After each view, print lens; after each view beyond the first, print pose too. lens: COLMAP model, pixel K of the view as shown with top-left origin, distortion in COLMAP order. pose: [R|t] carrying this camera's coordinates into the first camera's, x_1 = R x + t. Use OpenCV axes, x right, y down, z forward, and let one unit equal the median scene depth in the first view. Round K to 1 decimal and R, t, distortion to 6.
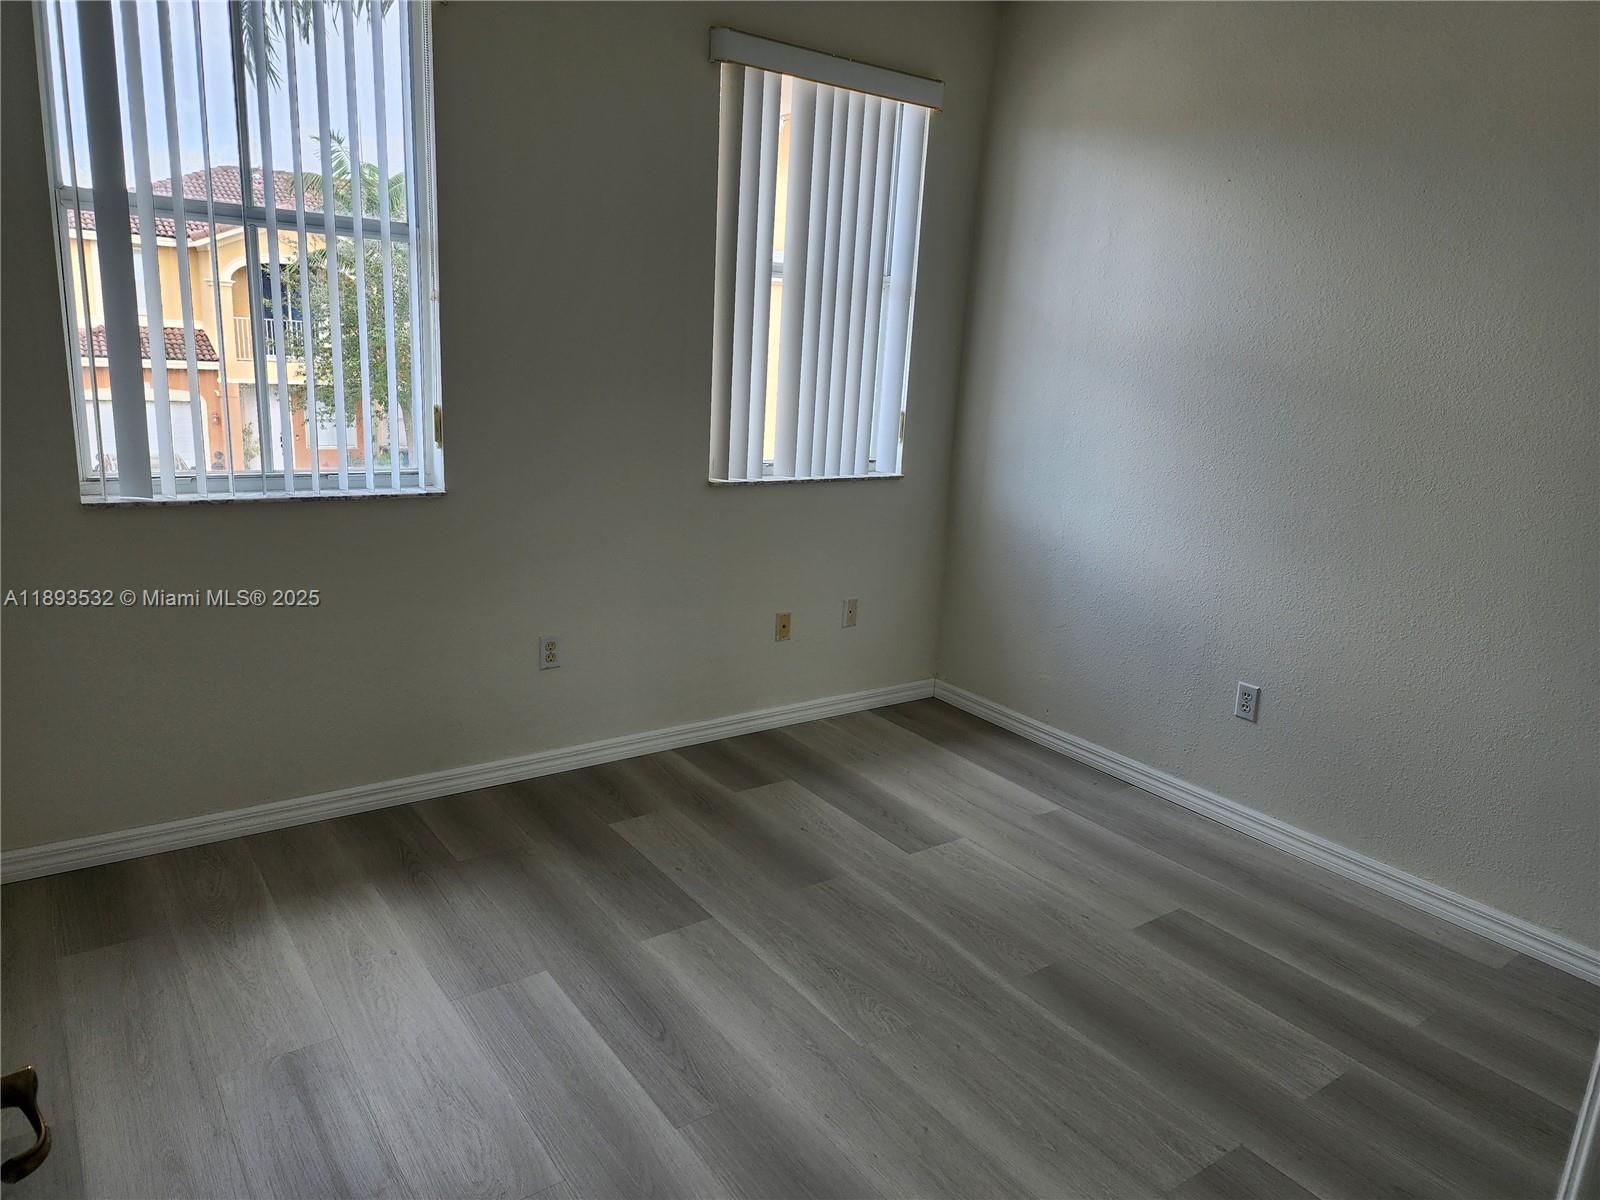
lens RADIAL K [[1060.0, 0, 807.7], [0, 1060.0, 608.5], [0, 0, 1]] dist [0.081376, -0.070830]
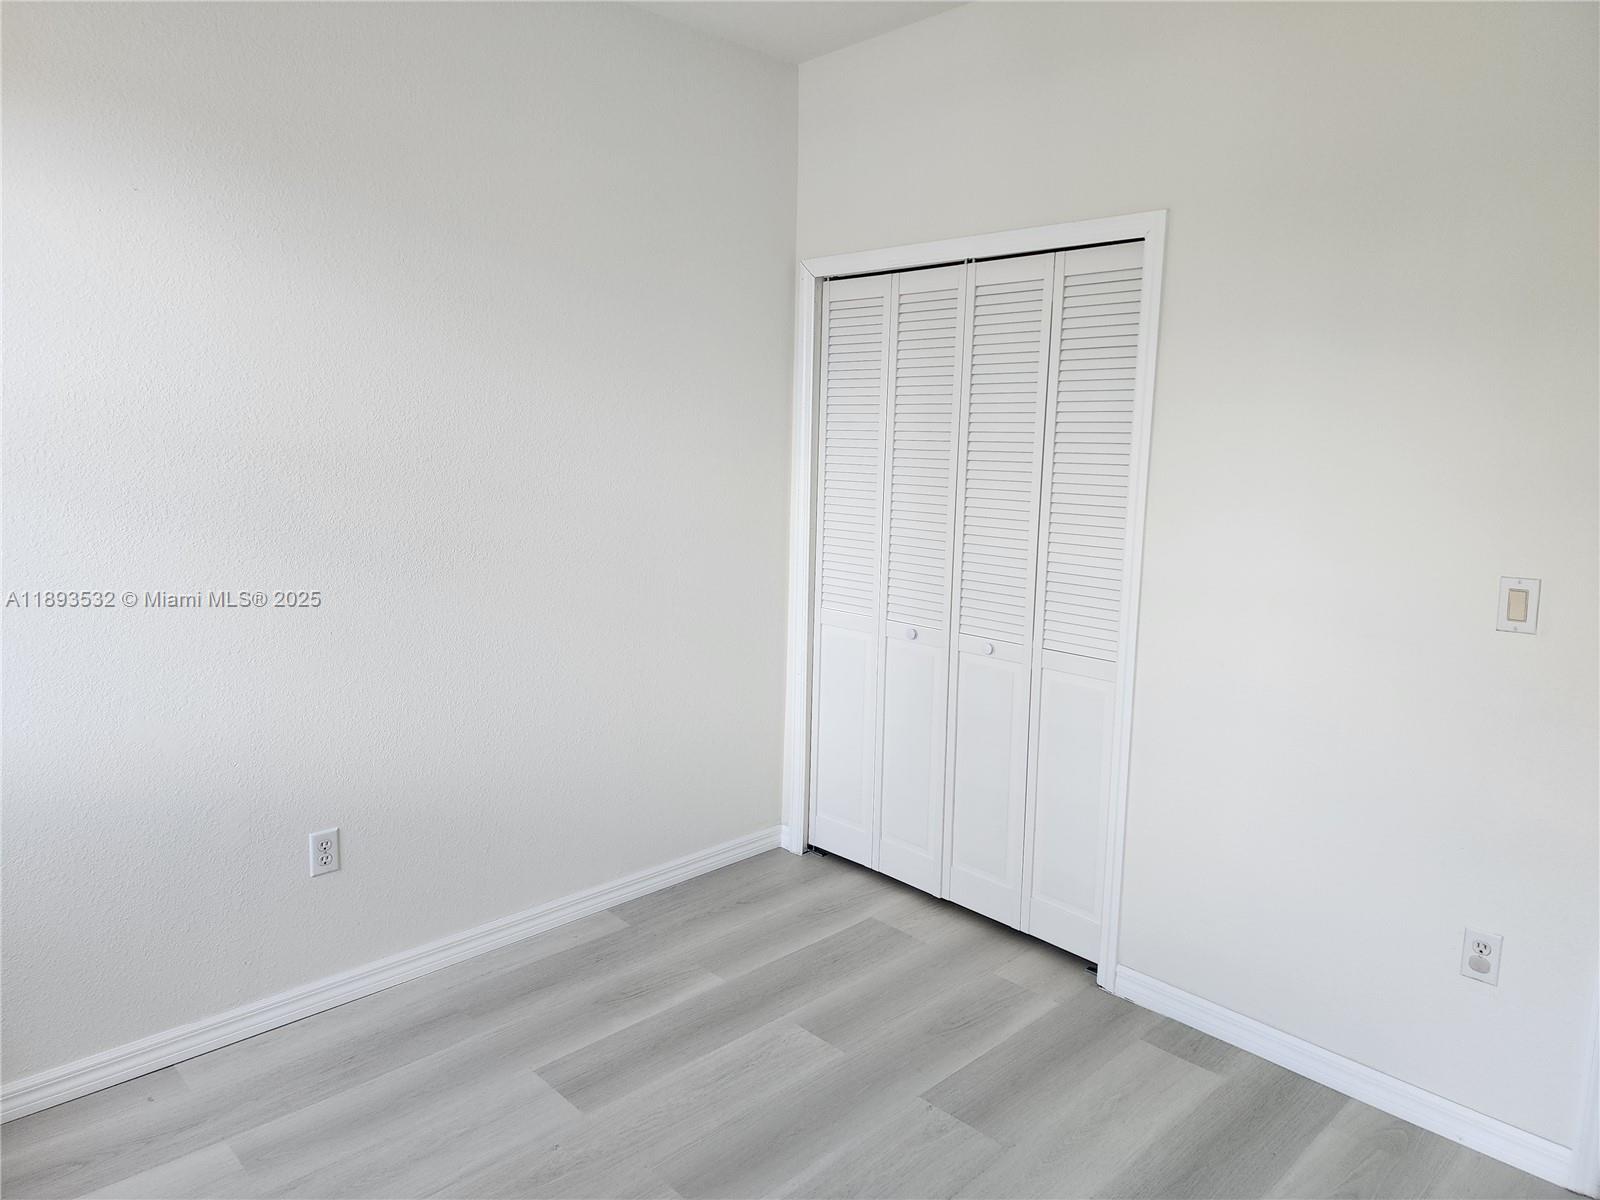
lens RADIAL K [[1060.0, 0, 799.7], [0, 1060.0, 600.0], [0, 0, 1]] dist [0.081376, -0.070830]
pose [[-0.130240, -0.213651, 0.968189, -0.434869], [0.215425, 0.947080, 0.237972, -0.237628], [-0.967796, 0.239566, -0.077322, 0.761497]]
